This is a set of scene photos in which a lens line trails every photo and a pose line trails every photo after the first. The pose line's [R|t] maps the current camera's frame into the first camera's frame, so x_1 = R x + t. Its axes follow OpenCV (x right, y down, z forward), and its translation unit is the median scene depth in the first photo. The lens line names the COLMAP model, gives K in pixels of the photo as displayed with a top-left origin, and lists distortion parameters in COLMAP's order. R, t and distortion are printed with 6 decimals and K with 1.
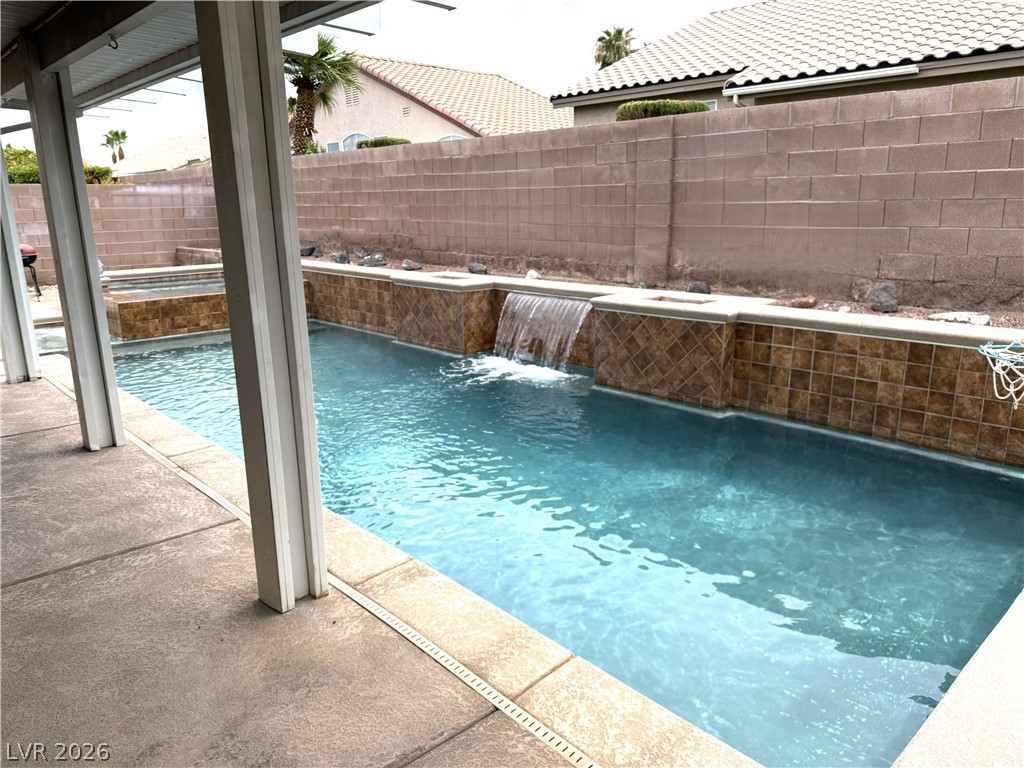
lens RADIAL K [[721.6, 0, 514.0], [0, 721.6, 389.1], [0, 0, 1]] dist [0.009624, -0.003264]
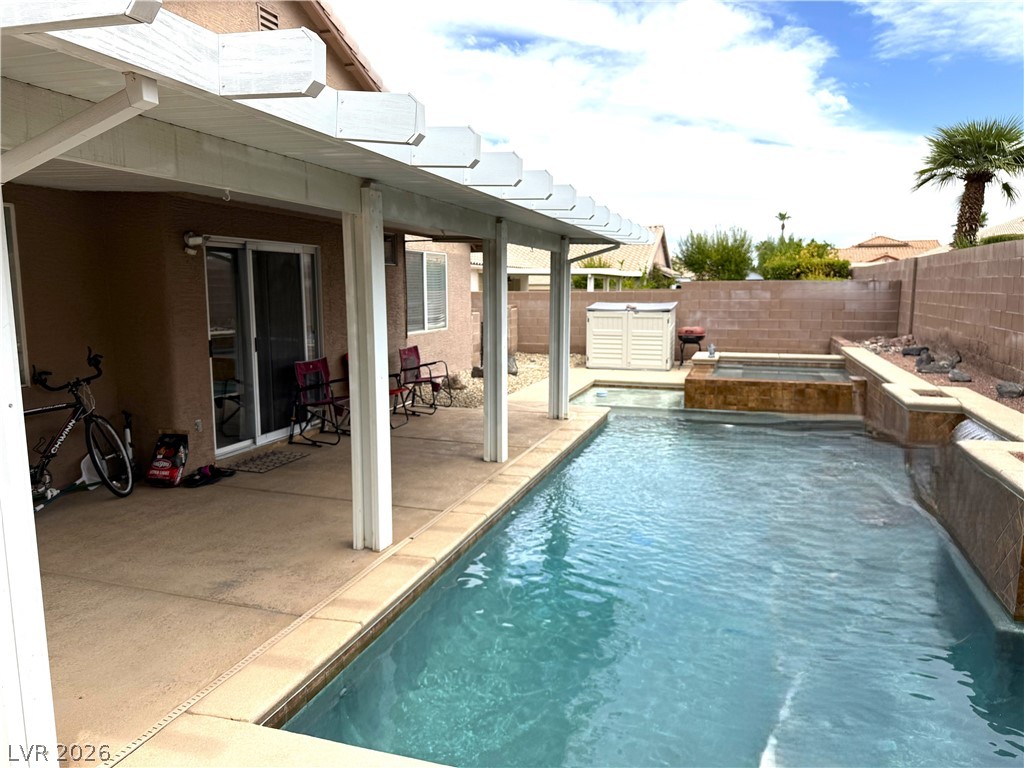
lens RADIAL K [[721.6, 0, 514.8], [0, 721.6, 382.3], [0, 0, 1]] dist [0.009624, -0.003264]
pose [[0.485026, 0.124107, -0.865649, 0.385687], [-0.225644, 0.974120, 0.013230, -0.057327], [0.844888, 0.188912, 0.500477, 0.104272]]
